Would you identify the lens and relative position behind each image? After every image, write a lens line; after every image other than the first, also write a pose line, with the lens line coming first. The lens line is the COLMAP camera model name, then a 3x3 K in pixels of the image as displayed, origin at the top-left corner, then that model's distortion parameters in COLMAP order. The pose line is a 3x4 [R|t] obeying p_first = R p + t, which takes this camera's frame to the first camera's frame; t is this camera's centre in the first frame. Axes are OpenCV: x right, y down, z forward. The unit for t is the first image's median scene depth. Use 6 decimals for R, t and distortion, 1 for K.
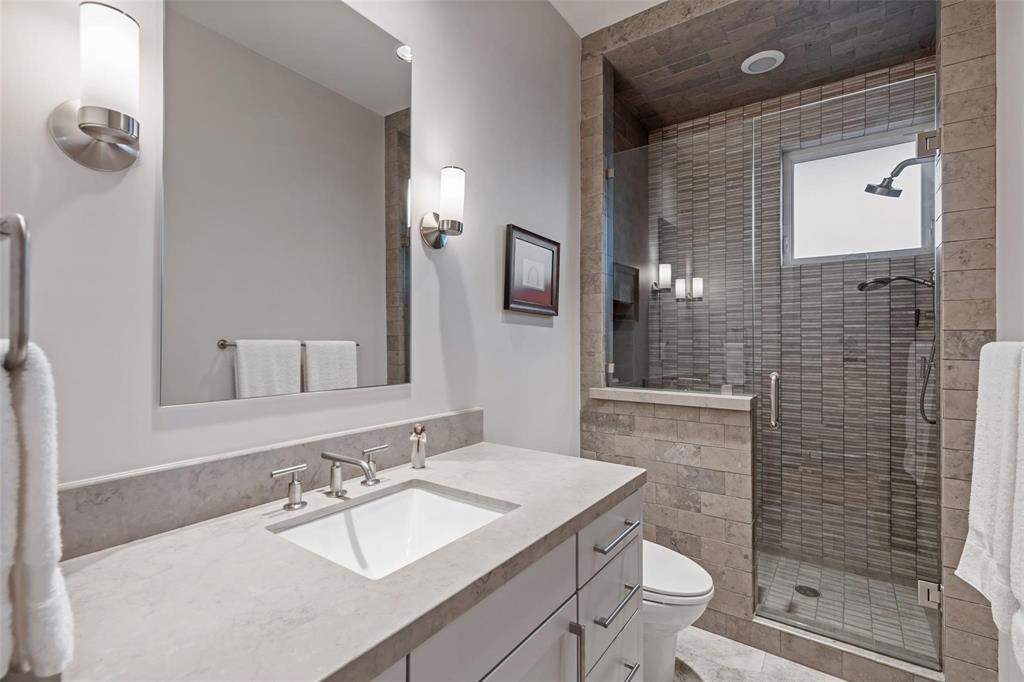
lens RADIAL K [[467.0, 0, 514.3], [0, 467.0, 343.0], [0, 0, 1]] dist [0.003251, 0.000615]
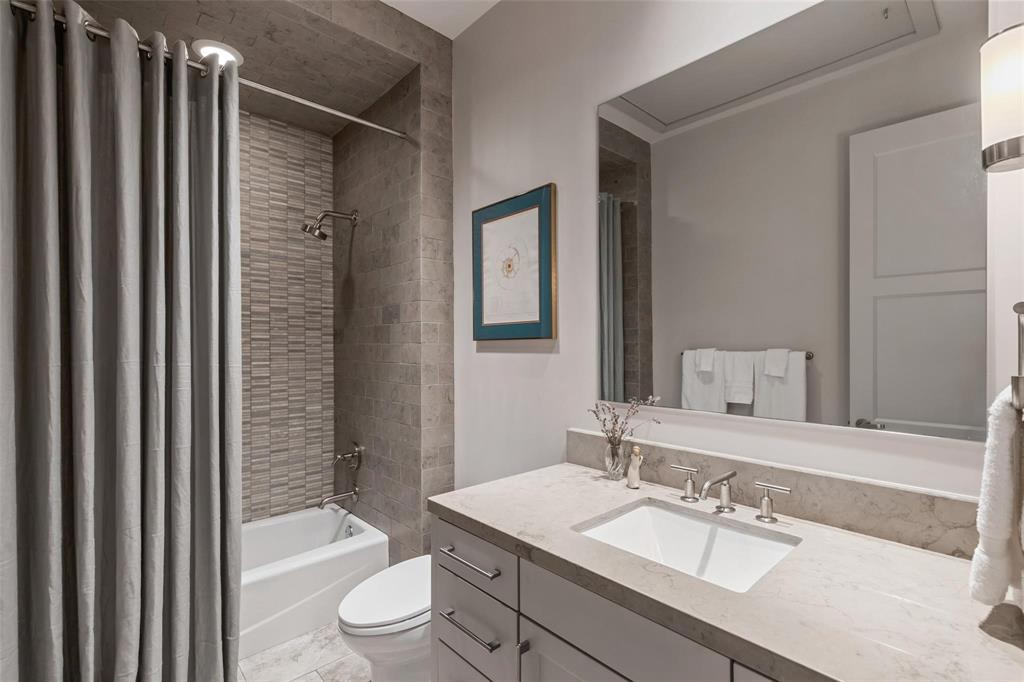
lens RADIAL K [[467.0, 0, 514.9], [0, 467.0, 341.8], [0, 0, 1]] dist [0.003251, 0.000615]
pose [[-0.206411, 0.002789, -0.978461, 0.855818], [0.011076, 0.999939, 0.000514, -0.094427], [0.978403, -0.010732, -0.206429, 0.753979]]
